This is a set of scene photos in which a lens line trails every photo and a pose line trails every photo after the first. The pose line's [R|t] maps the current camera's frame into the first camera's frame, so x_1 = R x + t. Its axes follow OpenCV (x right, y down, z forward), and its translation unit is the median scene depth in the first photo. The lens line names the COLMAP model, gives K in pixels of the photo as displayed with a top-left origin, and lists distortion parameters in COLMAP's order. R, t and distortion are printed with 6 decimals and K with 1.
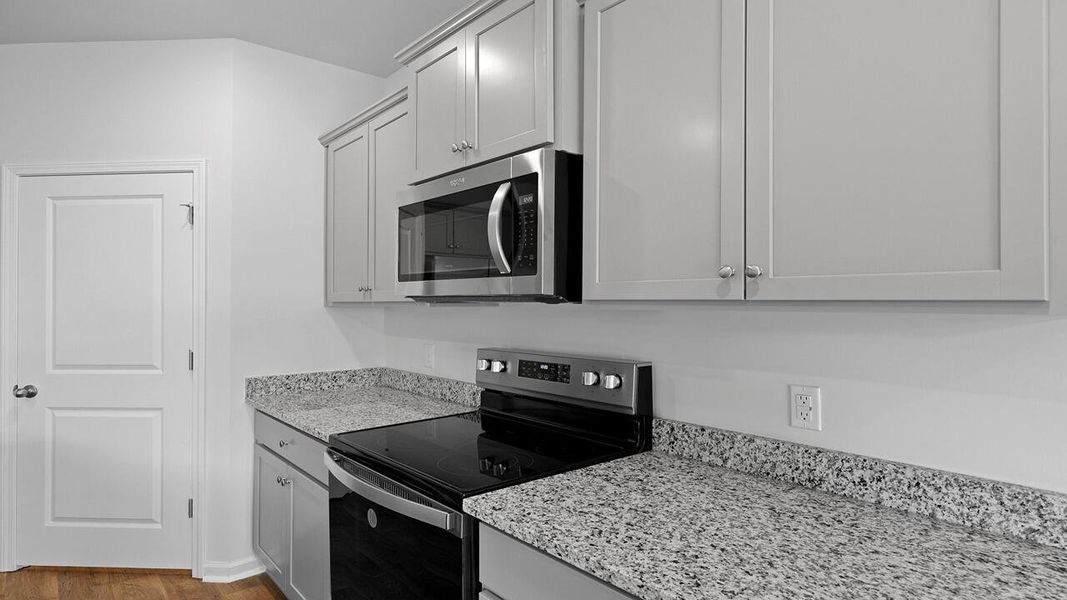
lens RADIAL K [[590.7, 0, 495.0], [0, 590.7, 282.1], [0, 0, 1]] dist [-0.000398, -0.000817]
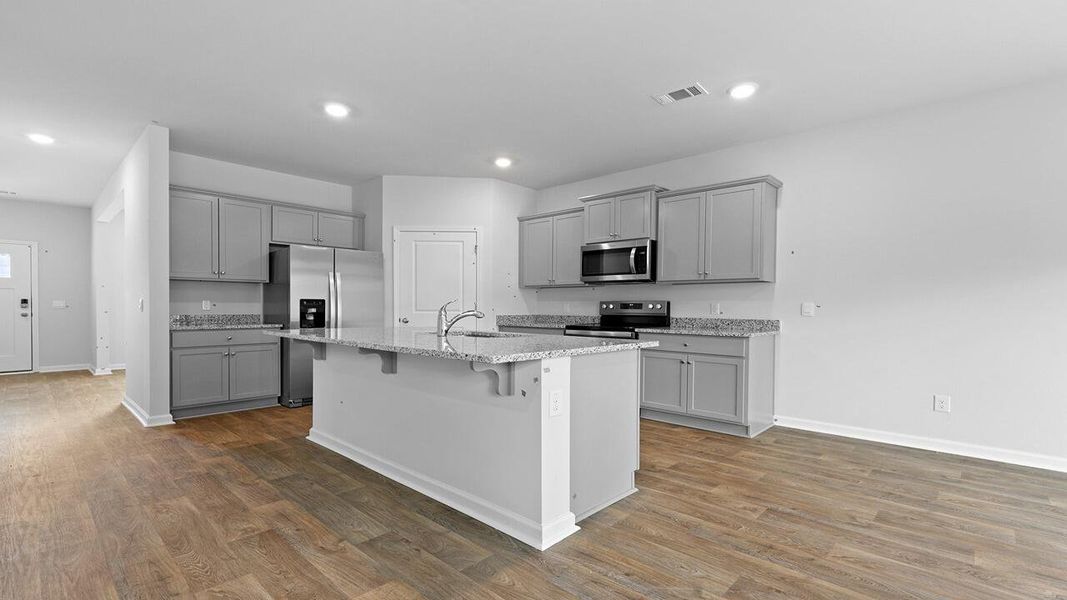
lens RADIAL K [[481.5, 0, 512.5], [0, 481.5, 281.3], [0, 0, 1]] dist [0.025777, 0.000820]
pose [[0.989628, 0.015599, 0.142801, -1.111866], [-0.013084, 0.999743, -0.018535, 0.095238], [-0.143054, 0.016474, 0.989578, -1.745337]]
